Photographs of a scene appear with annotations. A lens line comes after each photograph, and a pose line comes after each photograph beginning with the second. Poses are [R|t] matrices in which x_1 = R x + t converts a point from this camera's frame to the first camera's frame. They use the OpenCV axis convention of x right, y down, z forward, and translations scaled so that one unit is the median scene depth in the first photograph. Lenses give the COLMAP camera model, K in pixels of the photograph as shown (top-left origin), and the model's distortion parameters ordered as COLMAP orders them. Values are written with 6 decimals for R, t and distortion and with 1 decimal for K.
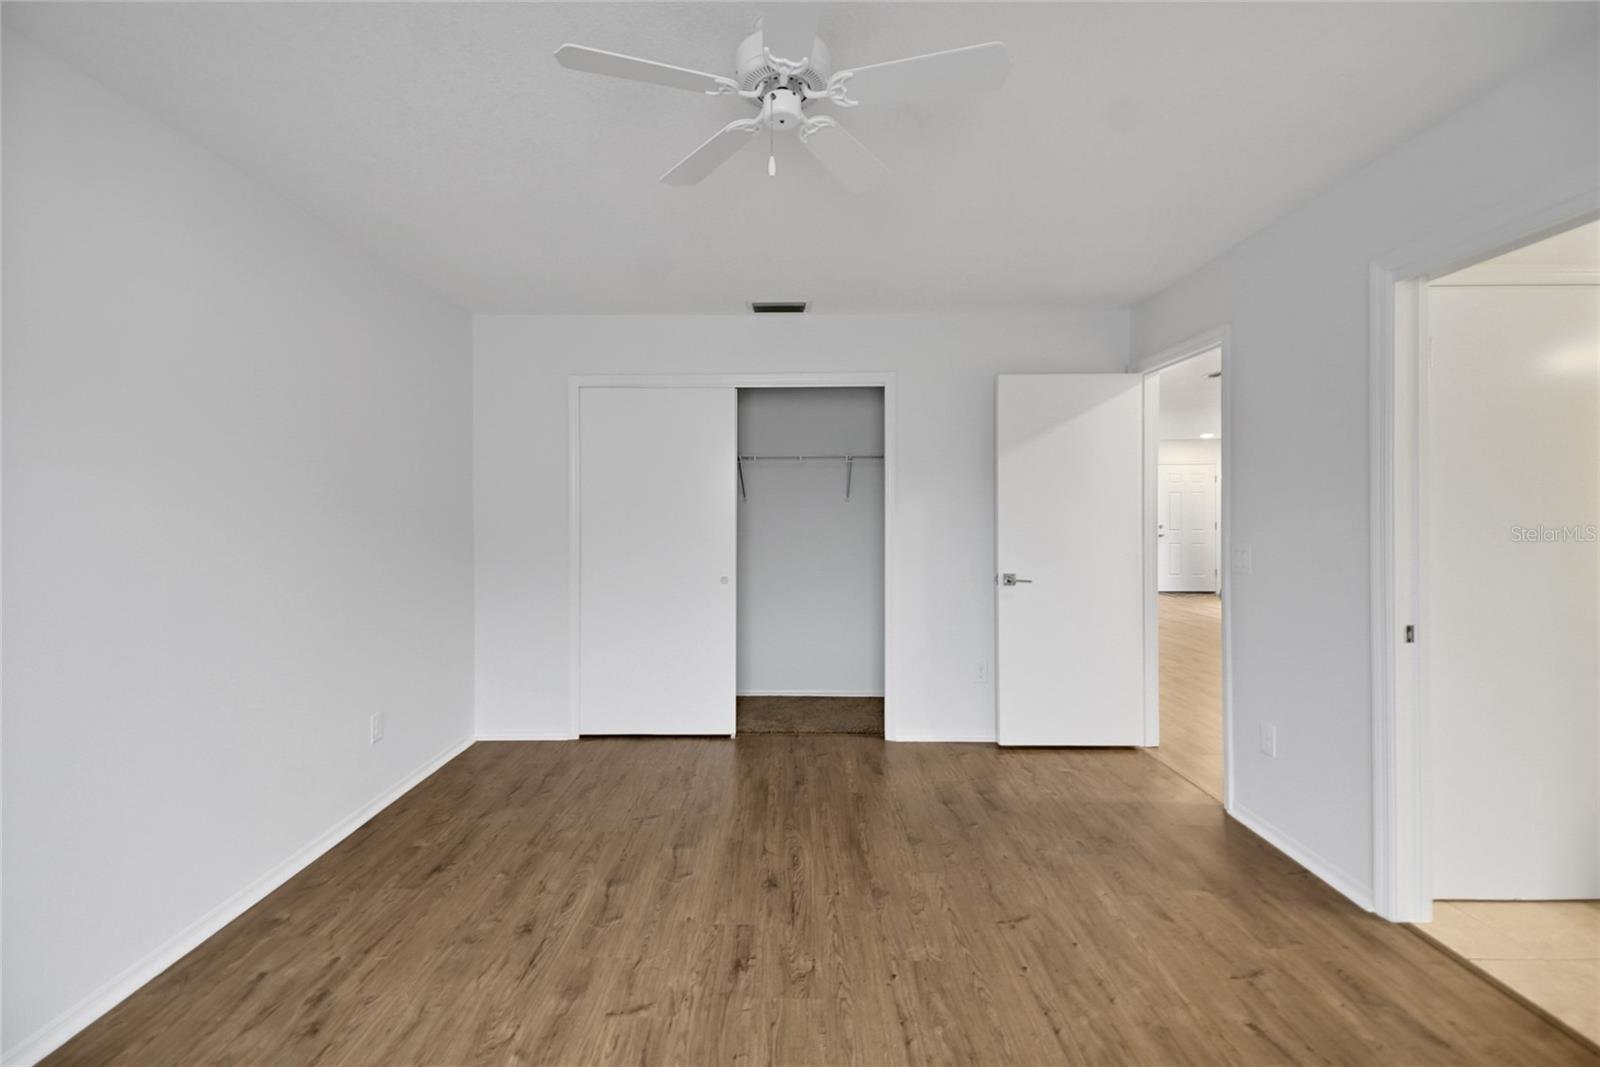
lens RADIAL K [[706.4, 0, 793.6], [0, 706.4, 516.0], [0, 0, 1]] dist [0.030217, -0.010769]
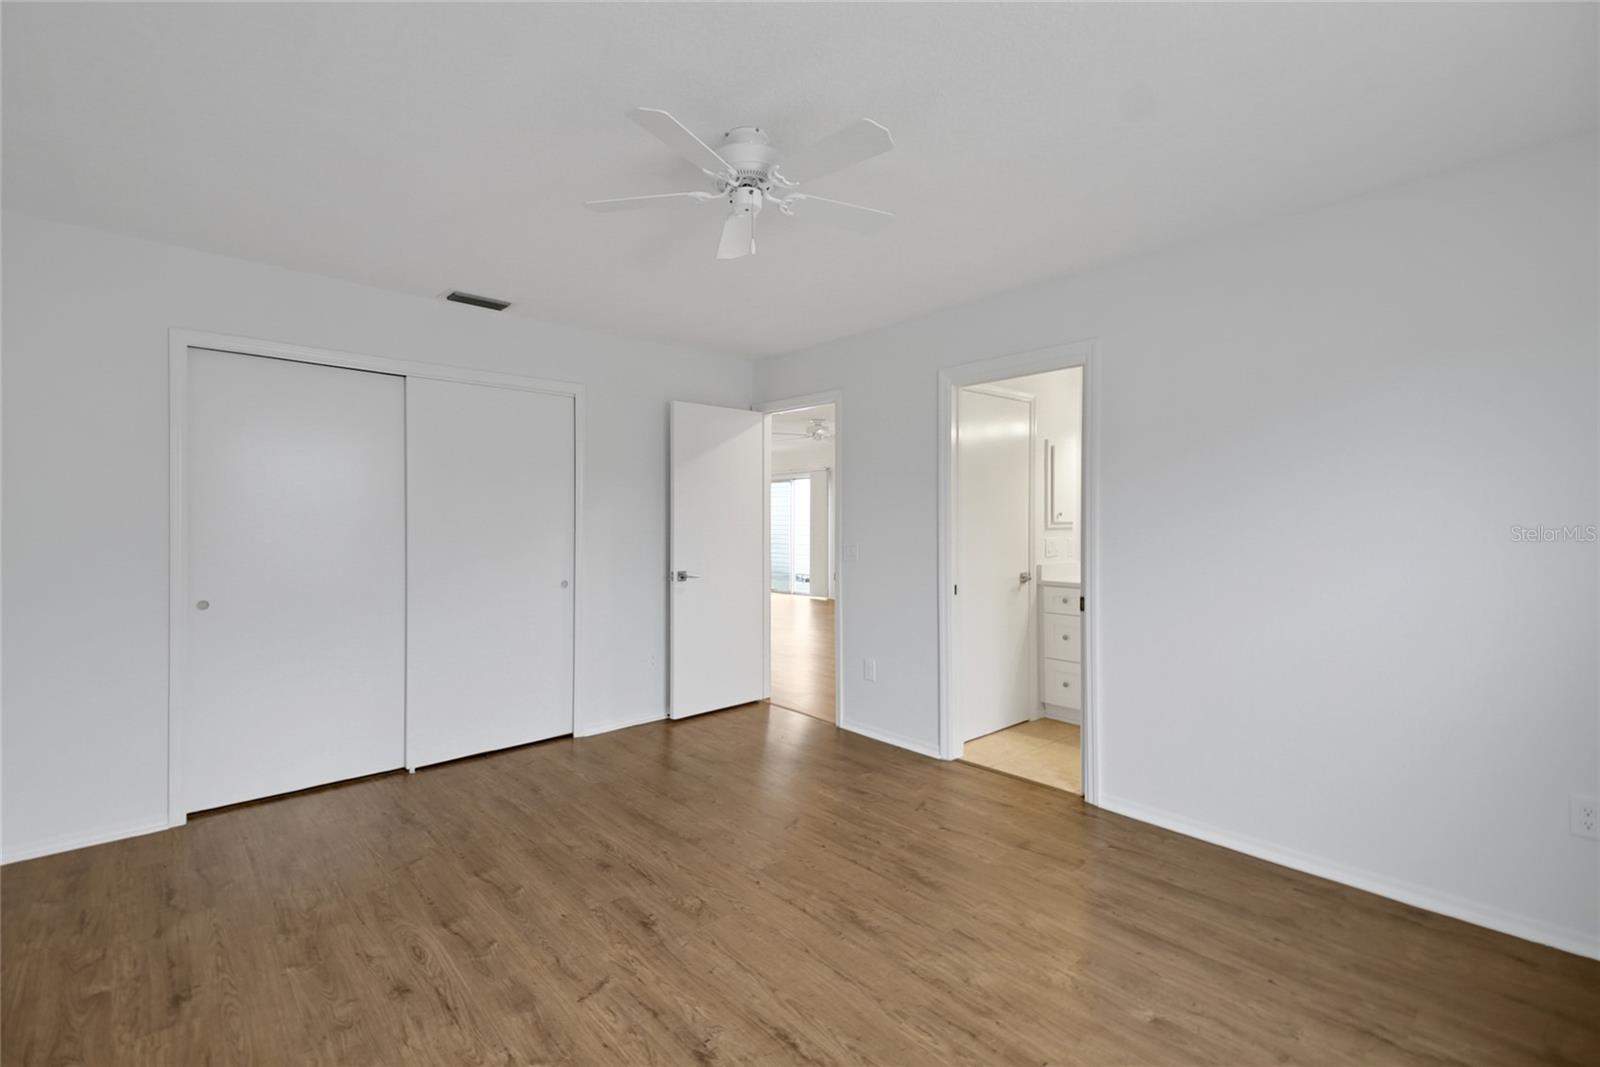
lens RADIAL K [[706.4, 0, 809.4], [0, 706.4, 519.3], [0, 0, 1]] dist [0.030217, -0.010769]
pose [[0.727457, 0.001914, 0.686151, -0.568351], [0.000104, 0.999996, -0.002900, -0.001829], [-0.686153, 0.002182, 0.727454, 0.007341]]
